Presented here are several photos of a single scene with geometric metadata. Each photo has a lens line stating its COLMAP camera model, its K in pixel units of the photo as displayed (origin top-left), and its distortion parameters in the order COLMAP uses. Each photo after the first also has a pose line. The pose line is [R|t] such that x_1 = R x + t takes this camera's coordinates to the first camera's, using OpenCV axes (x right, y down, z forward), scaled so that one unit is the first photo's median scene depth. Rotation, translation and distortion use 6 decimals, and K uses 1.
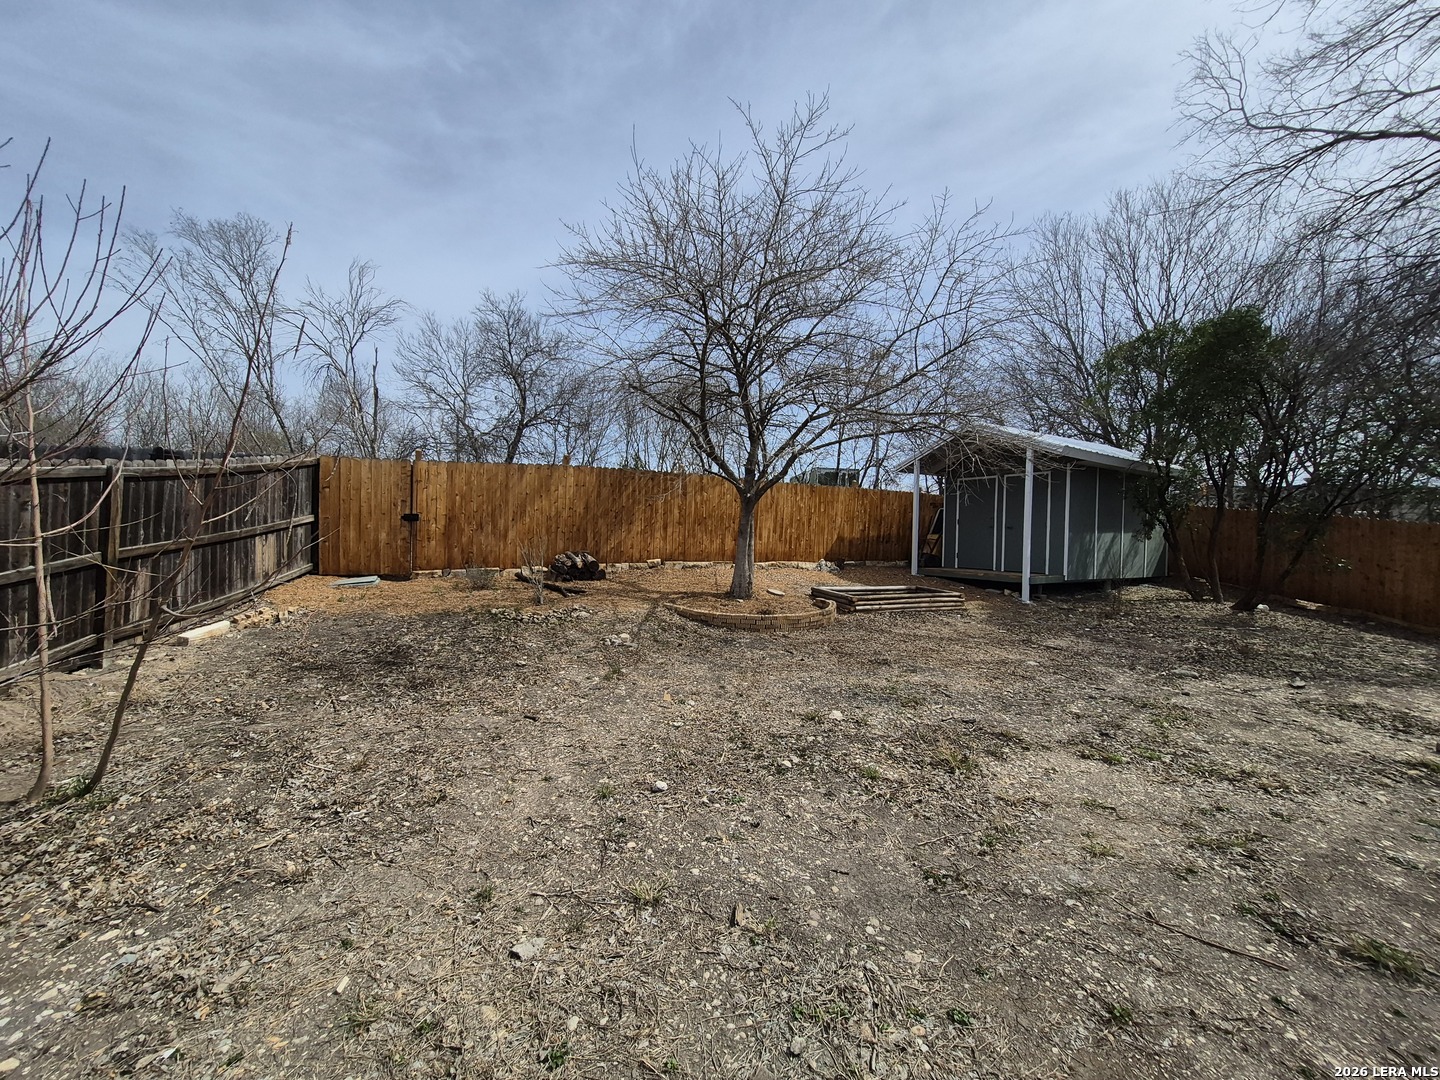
lens RADIAL K [[545.6, 0, 724.3], [0, 545.6, 542.9], [0, 0, 1]] dist [0.009305, -0.003755]
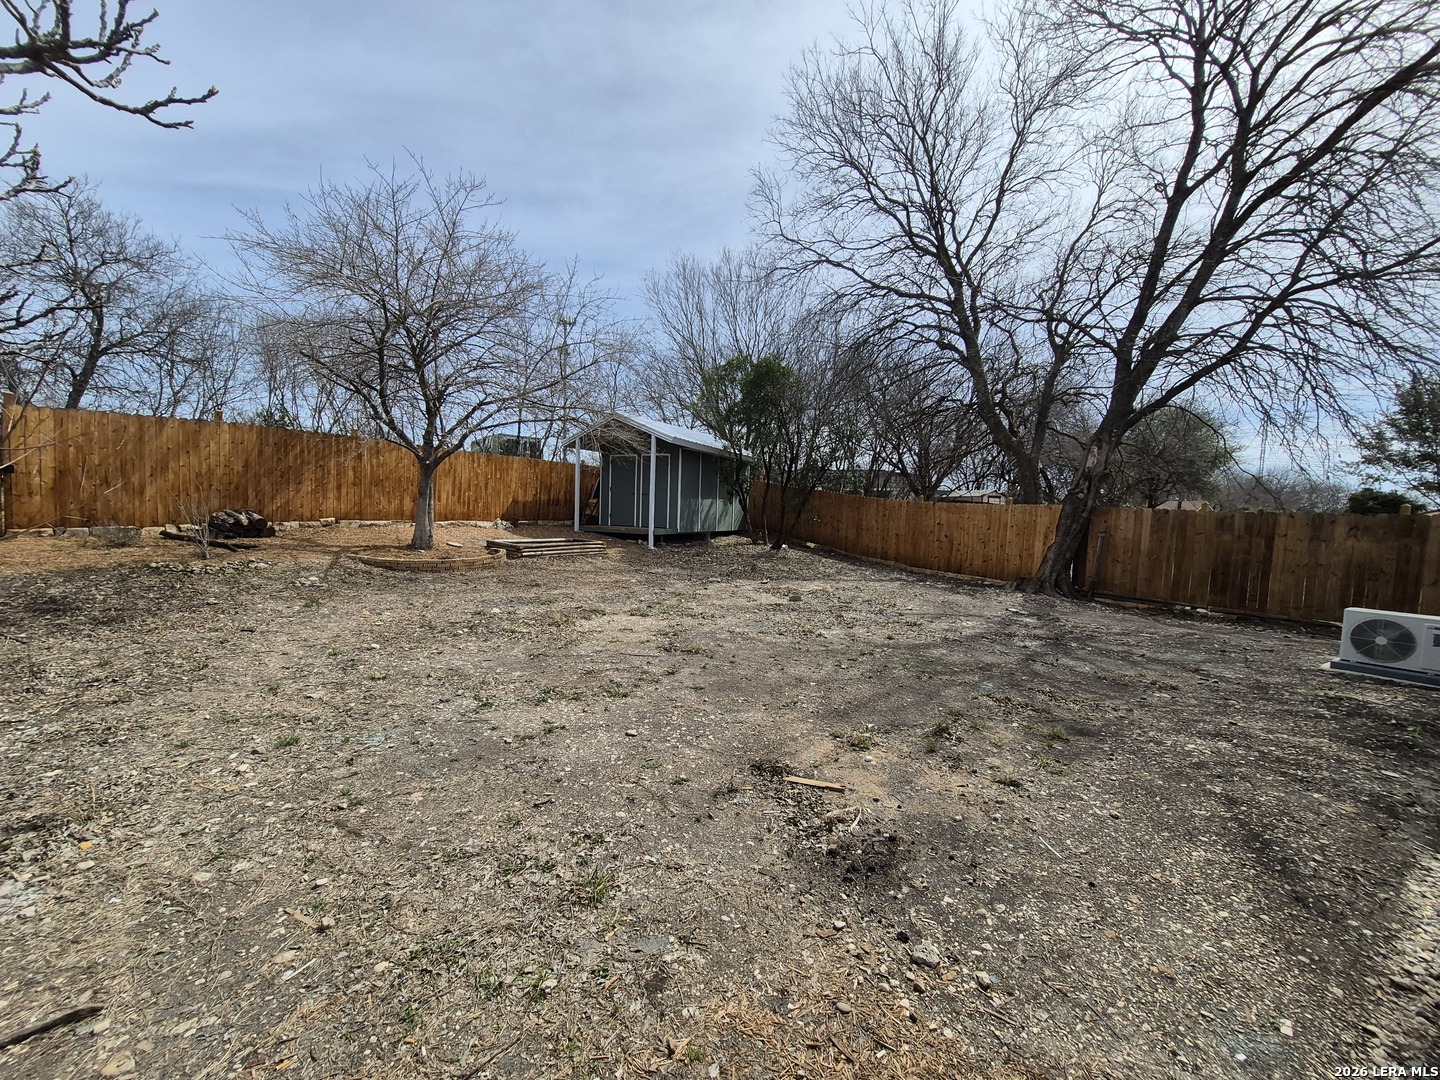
lens RADIAL K [[563.2, 0, 703.4], [0, 563.2, 541.7], [0, 0, 1]] dist [0.002947, -0.000069]
pose [[0.875711, -0.021816, 0.482343, -0.022889], [-0.004972, 0.998518, 0.054188, 0.014812], [-0.482811, -0.049851, 0.874305, -0.333065]]
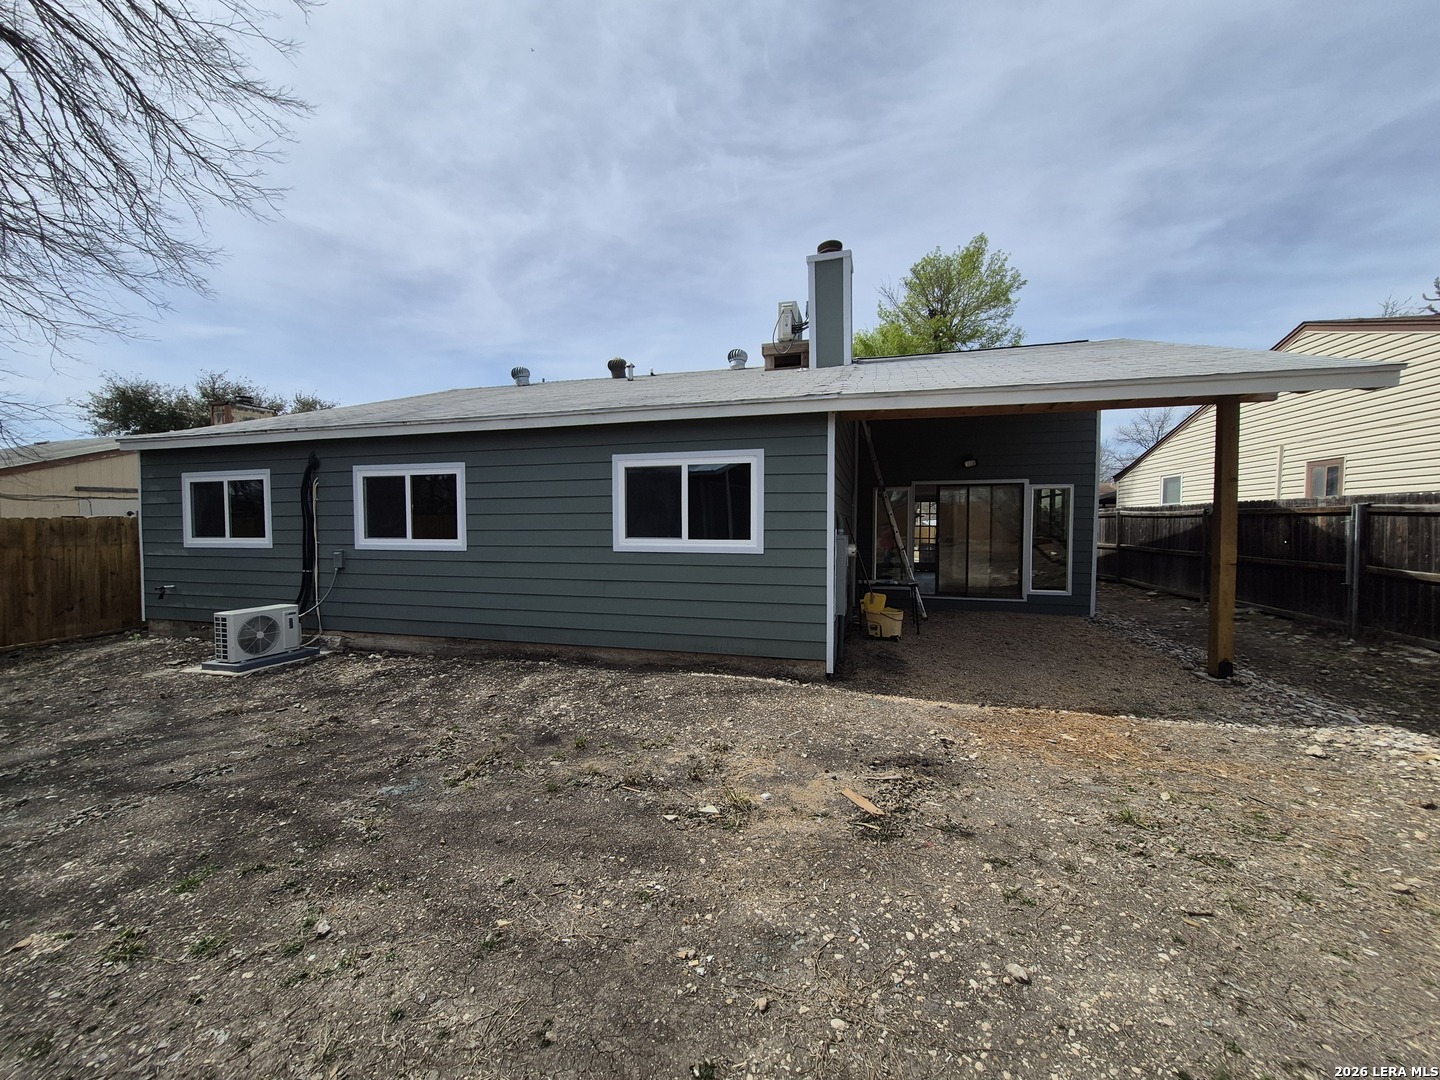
lens RADIAL K [[545.6, 0, 724.3], [0, 545.6, 542.9], [0, 0, 1]] dist [0.009305, -0.003755]
pose [[-0.929234, -0.025738, 0.368595, 0.158123], [-0.005548, 0.998431, 0.055729, 0.000085], [-0.369451, 0.049740, -0.927918, 0.270480]]
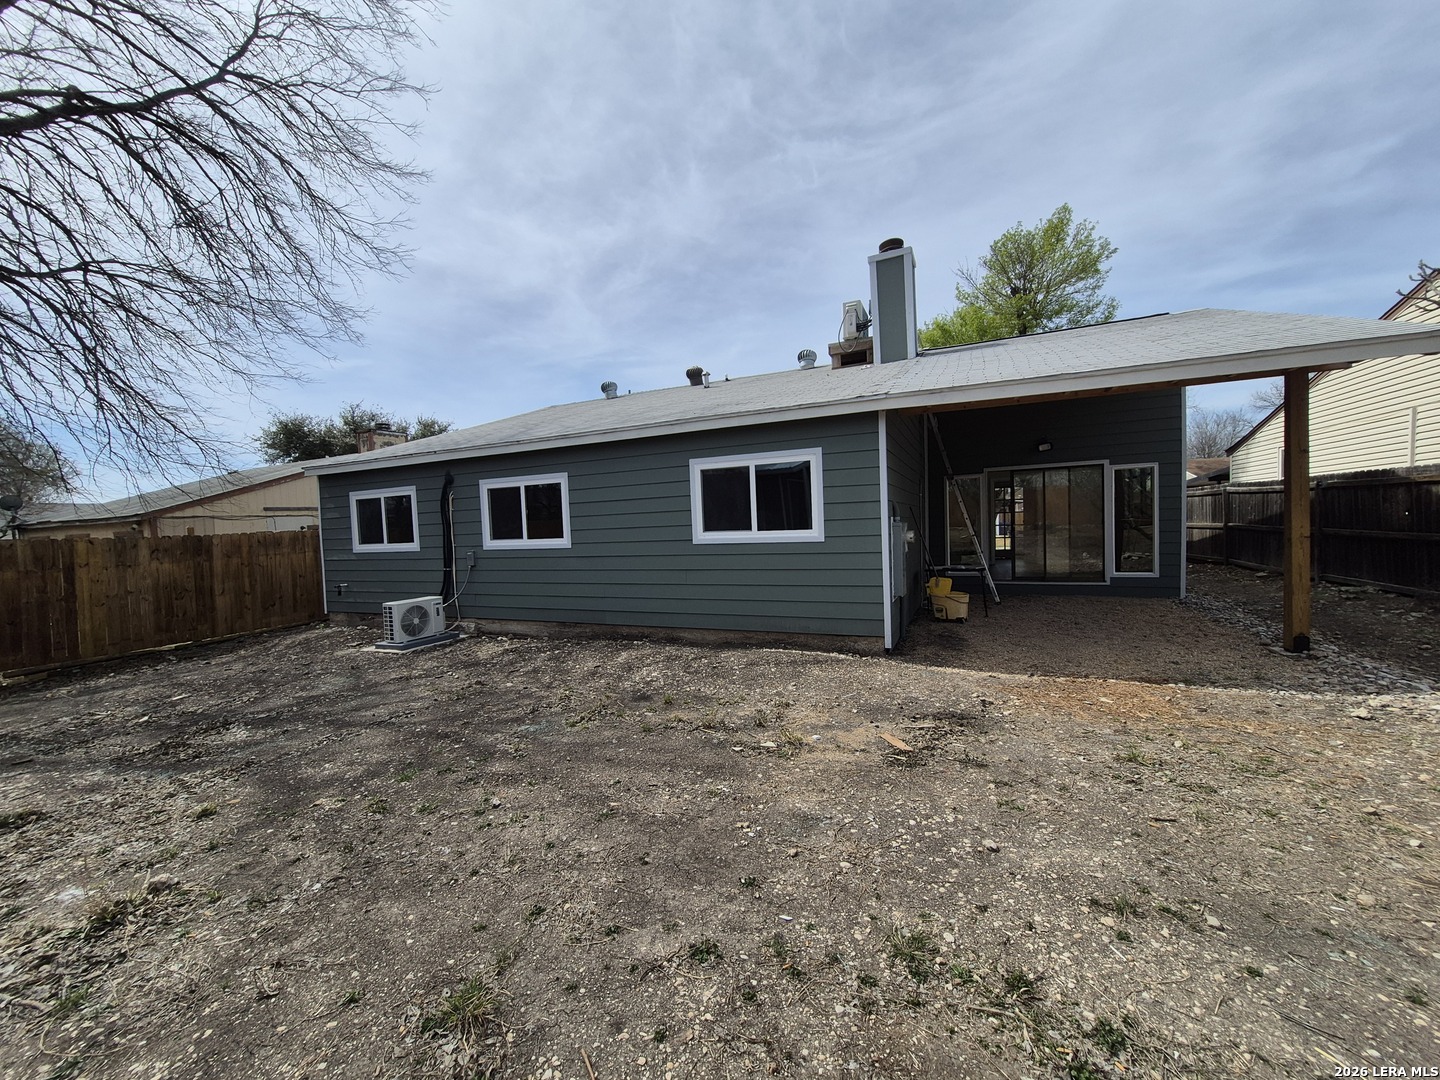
lens RADIAL K [[556.6, 0, 726.9], [0, 556.6, 545.5], [0, 0, 1]] dist [-0.001818, -0.000168]
pose [[-0.860918, -0.002183, 0.508740, 0.098360], [0.034898, 0.997382, 0.063337, 0.002821], [-0.507546, 0.072282, -0.858587, 0.339666]]
